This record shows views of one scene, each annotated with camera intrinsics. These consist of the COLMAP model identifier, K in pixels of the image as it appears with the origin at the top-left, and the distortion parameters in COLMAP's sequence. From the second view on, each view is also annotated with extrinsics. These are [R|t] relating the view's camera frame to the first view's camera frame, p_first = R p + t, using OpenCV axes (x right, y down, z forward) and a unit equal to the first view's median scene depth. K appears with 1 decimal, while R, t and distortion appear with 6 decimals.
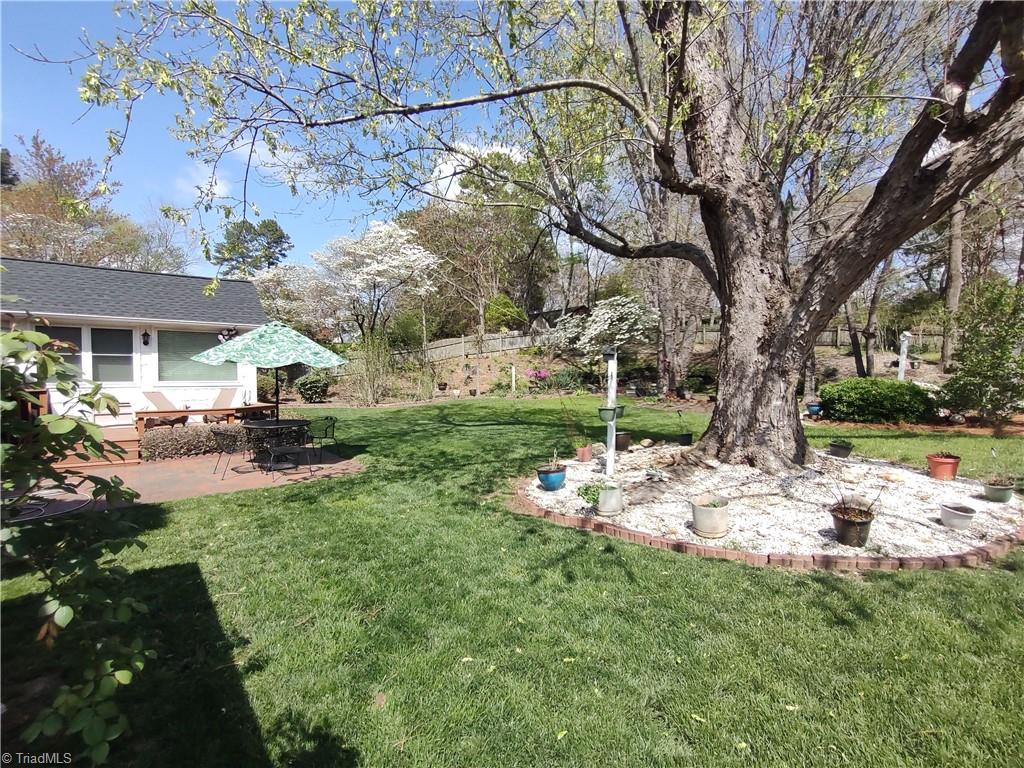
lens RADIAL K [[492.6, 0, 514.7], [0, 492.6, 386.8], [0, 0, 1]] dist [-0.007299, 0.001731]
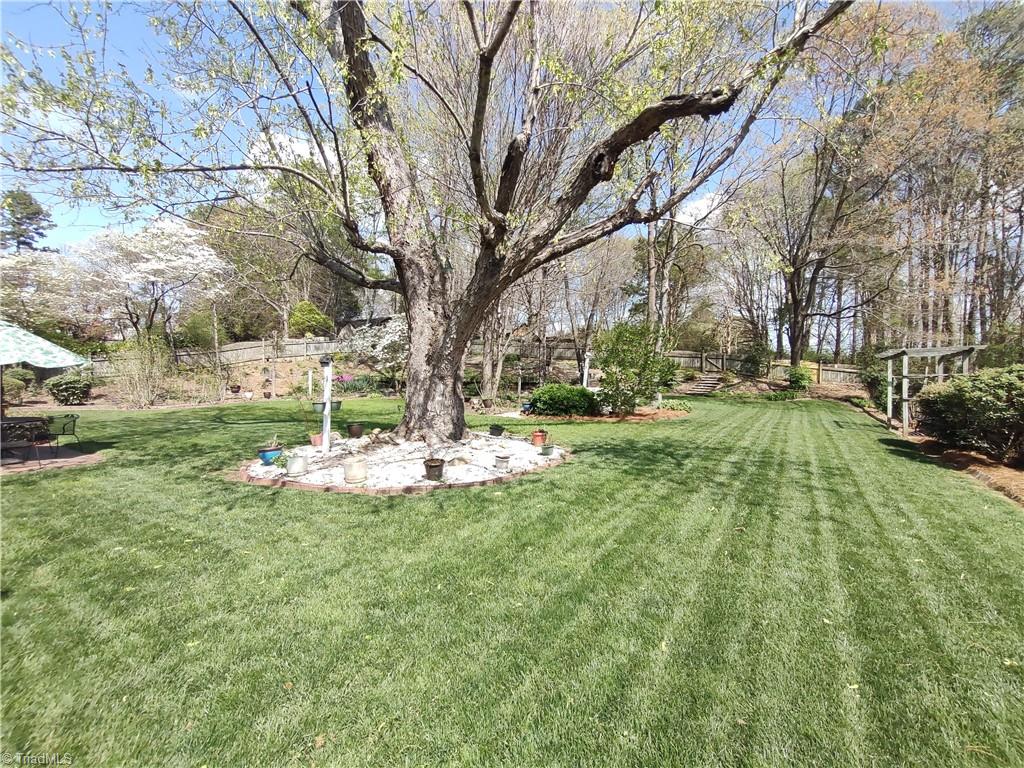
lens RADIAL K [[463.5, 0, 513.6], [0, 463.5, 385.7], [0, 0, 1]] dist [-0.004487, 0.000144]
pose [[0.936963, 0.011588, 0.349237, 0.243745], [-0.006665, 0.999861, -0.015294, 0.013319], [-0.349366, 0.012003, 0.936910, -0.367424]]
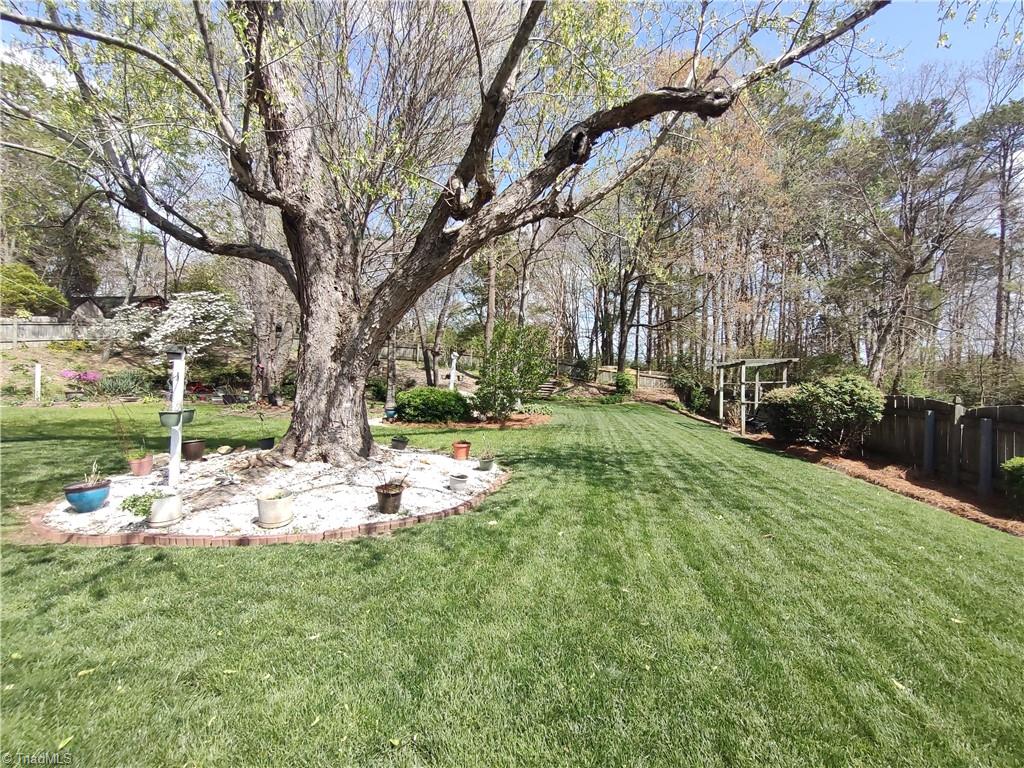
lens RADIAL K [[492.6, 0, 514.7], [0, 492.6, 386.8], [0, 0, 1]] dist [-0.007299, 0.001731]
pose [[0.720584, 0.020324, 0.693069, 0.016800], [-0.007458, 0.999740, -0.021563, 0.012070], [-0.693327, 0.010369, 0.720548, -0.096329]]
